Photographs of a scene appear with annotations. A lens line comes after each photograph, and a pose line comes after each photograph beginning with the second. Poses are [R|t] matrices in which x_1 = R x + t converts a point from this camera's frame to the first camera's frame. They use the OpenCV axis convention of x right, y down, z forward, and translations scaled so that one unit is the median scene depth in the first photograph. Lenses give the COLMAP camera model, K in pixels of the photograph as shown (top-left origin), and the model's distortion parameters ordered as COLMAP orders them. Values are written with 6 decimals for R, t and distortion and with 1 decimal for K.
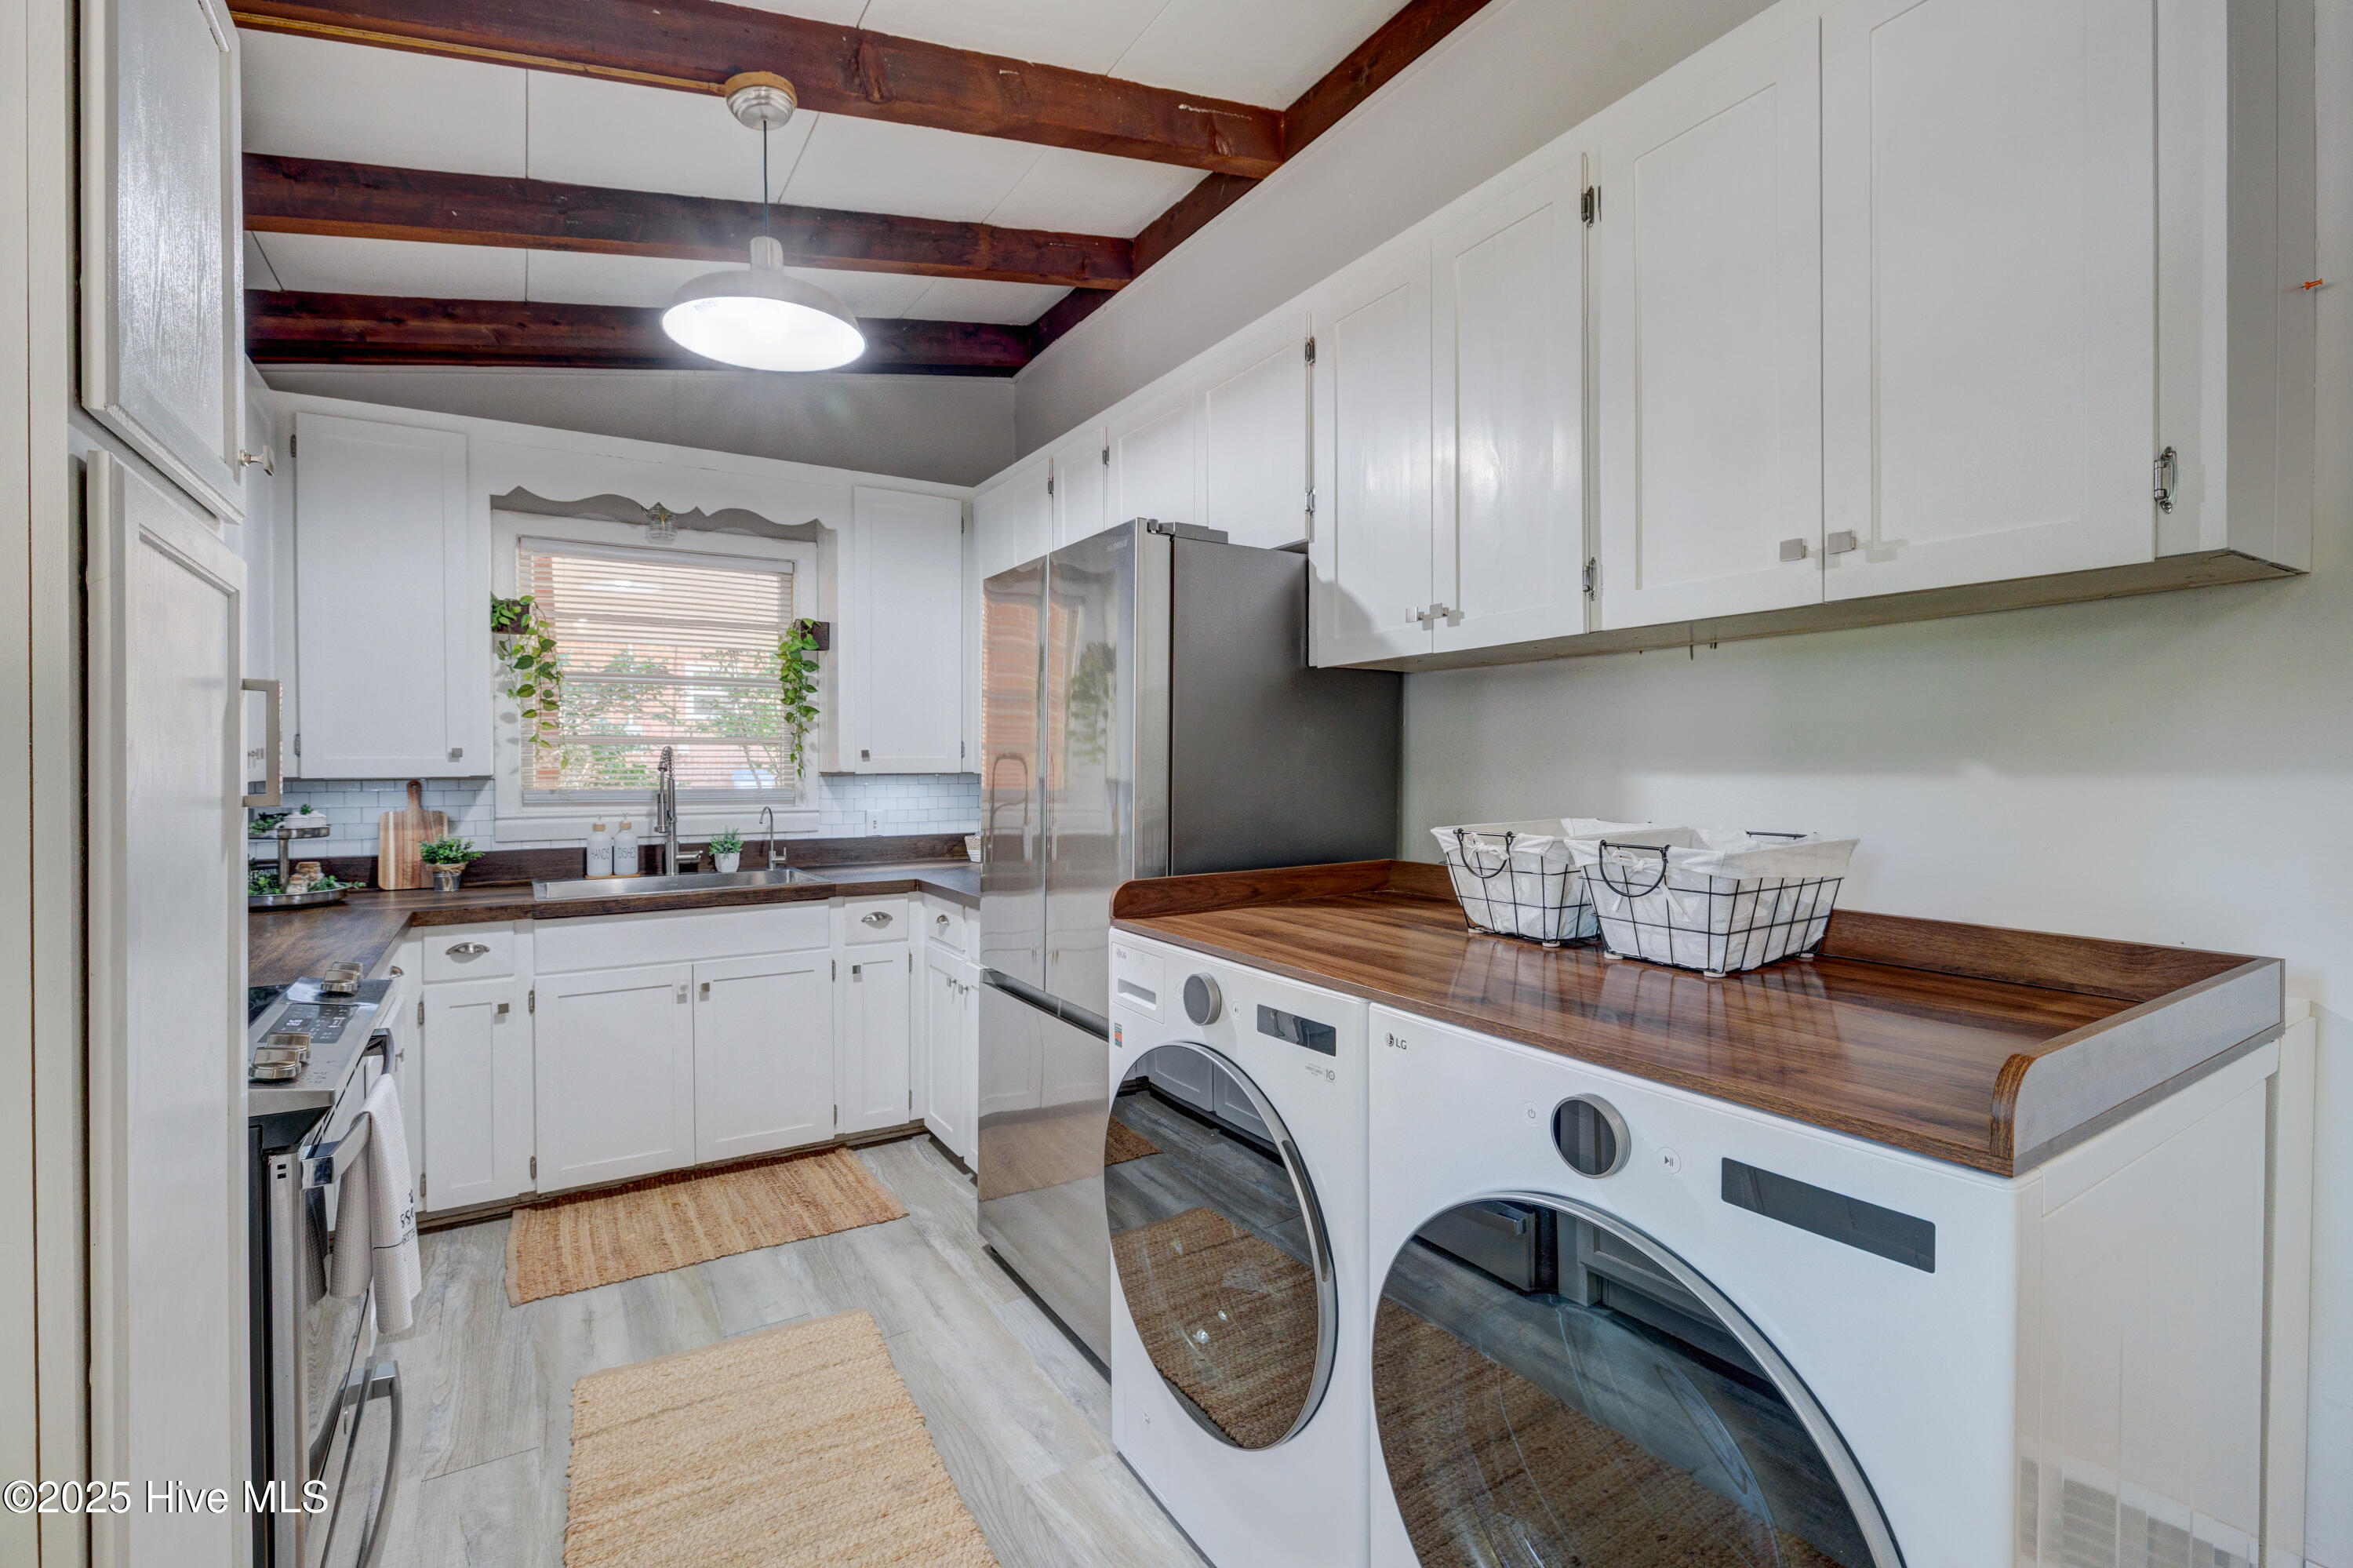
lens RADIAL K [[1087.5, 0, 1173.5], [0, 1087.5, 785.4], [0, 0, 1]] dist [-0.015179, 0.000436]
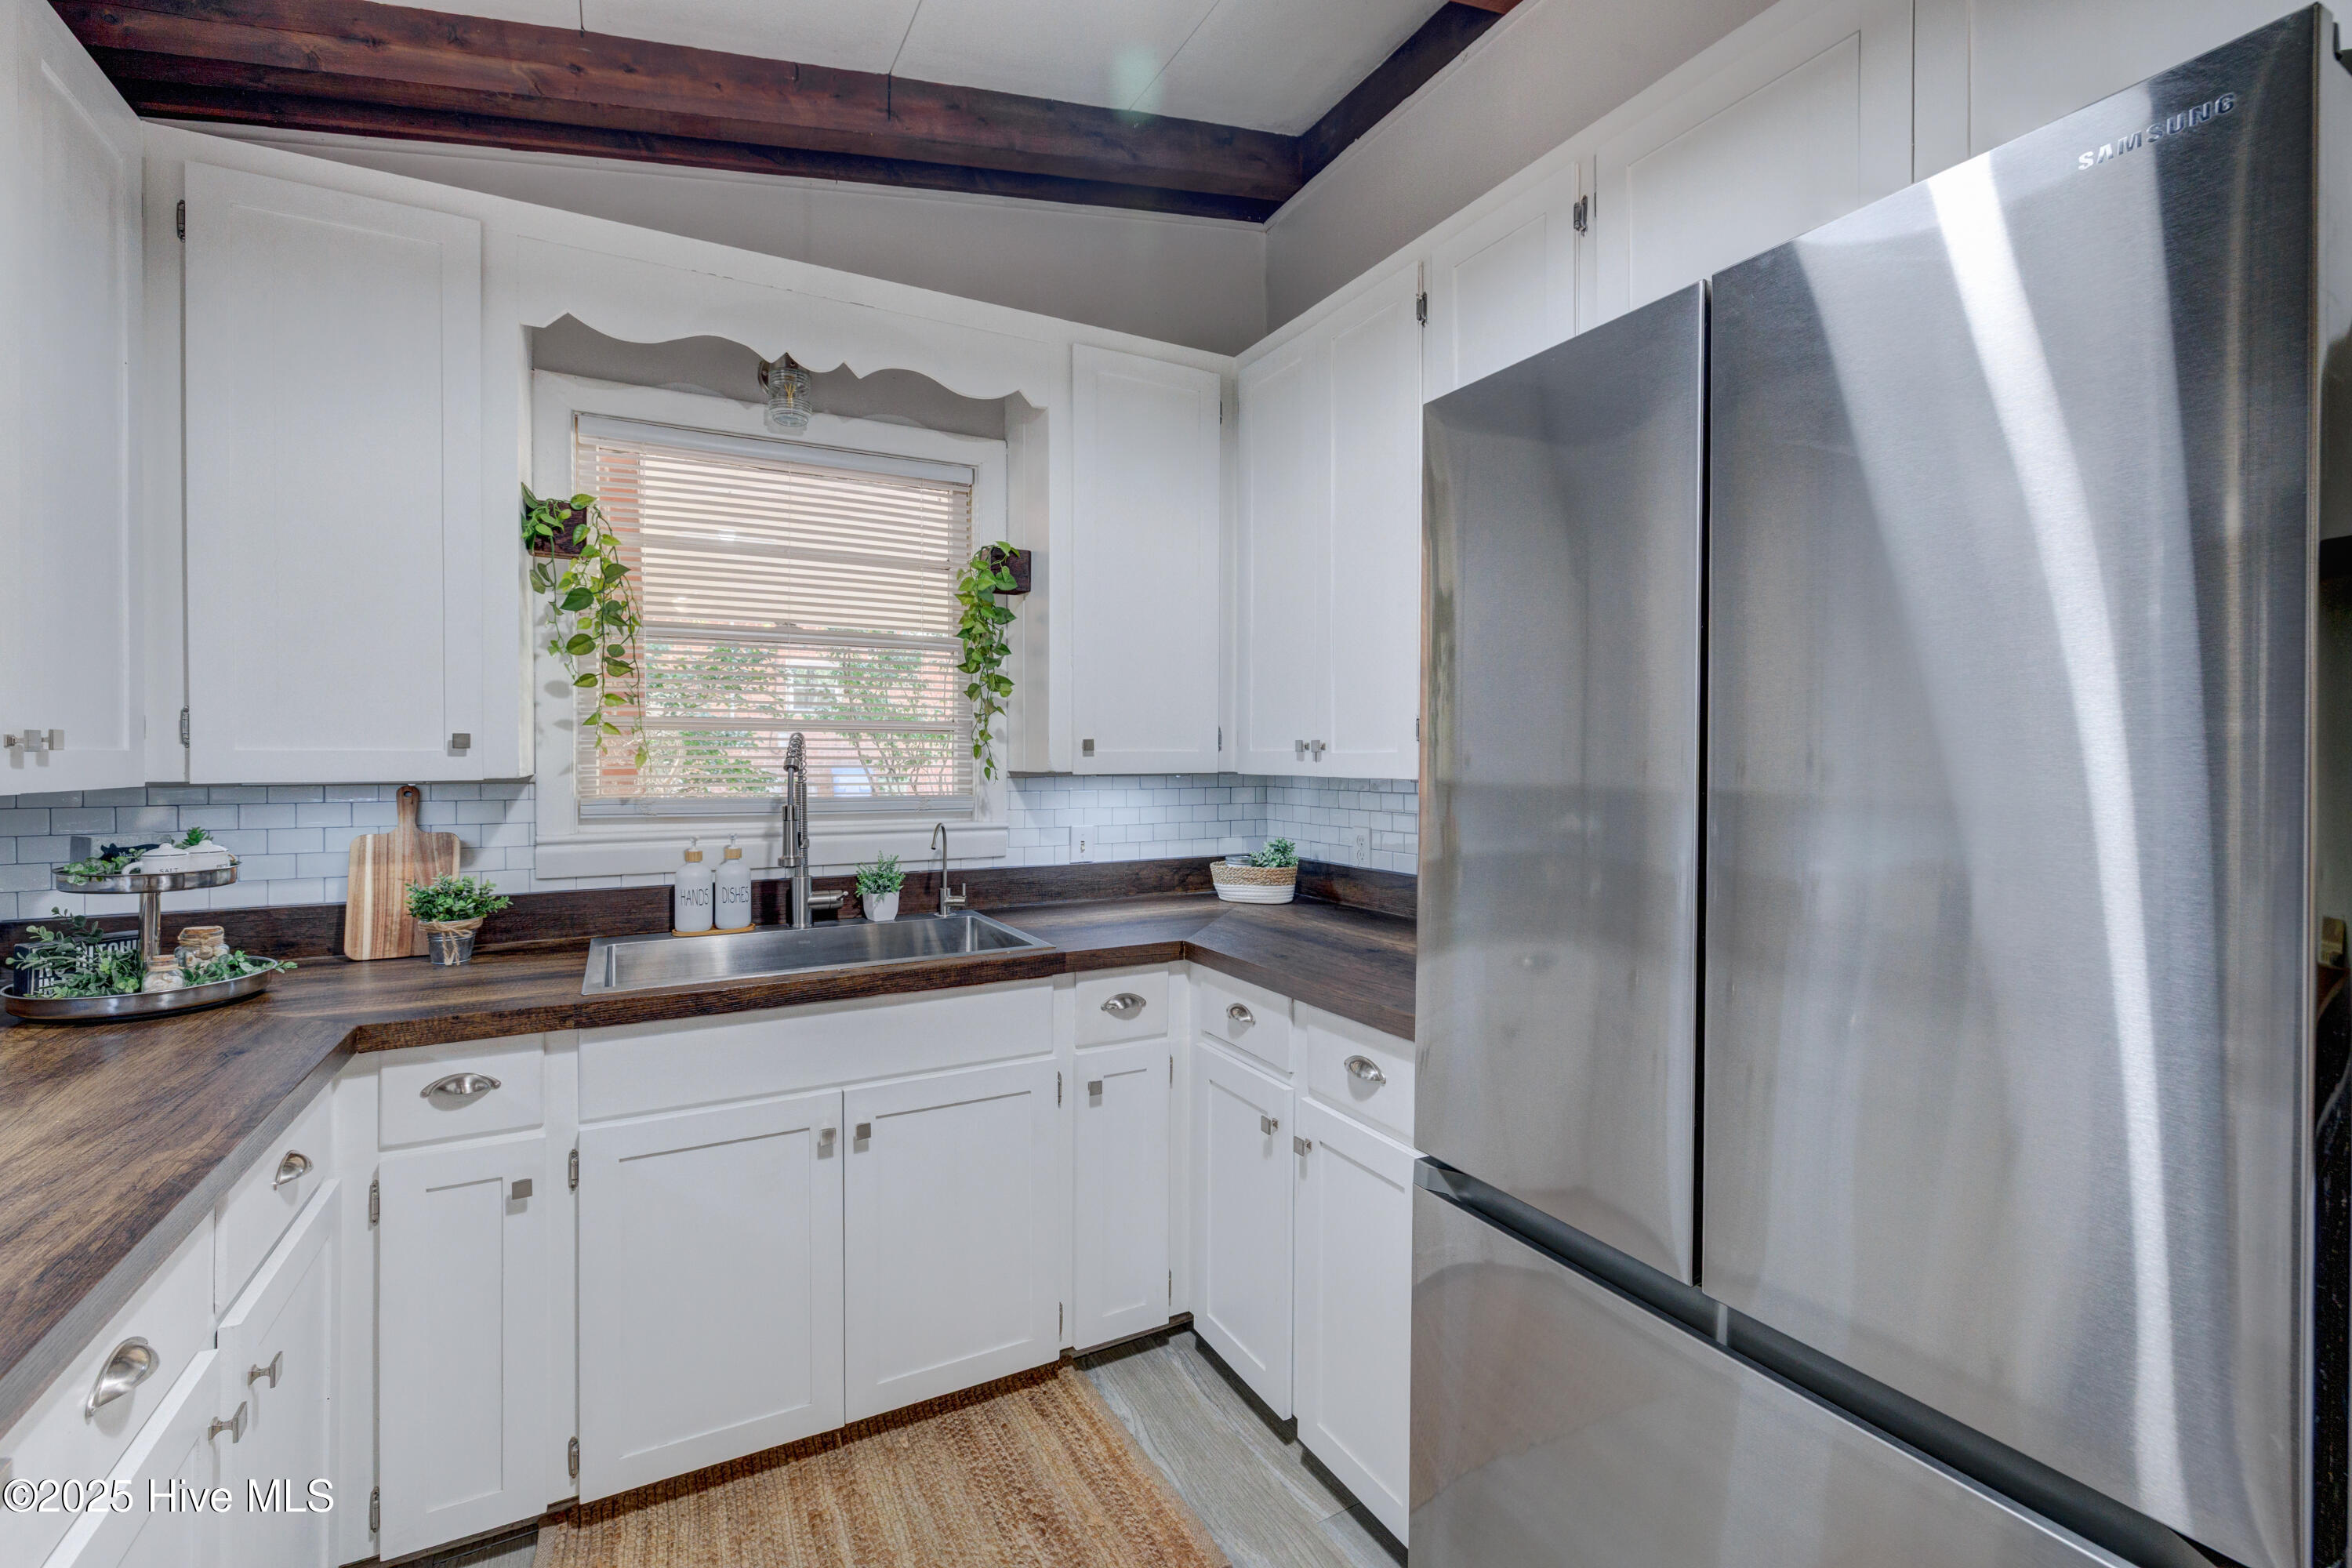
lens RADIAL K [[991.5, 0, 1177.7], [0, 991.5, 766.3], [0, 0, 1]] dist [-0.000510, -0.001381]
pose [[0.999220, 0.001012, -0.039470, -0.221905], [-0.001451, 0.999938, -0.011083, -0.009980], [0.039457, 0.011132, 0.999159, 0.426743]]
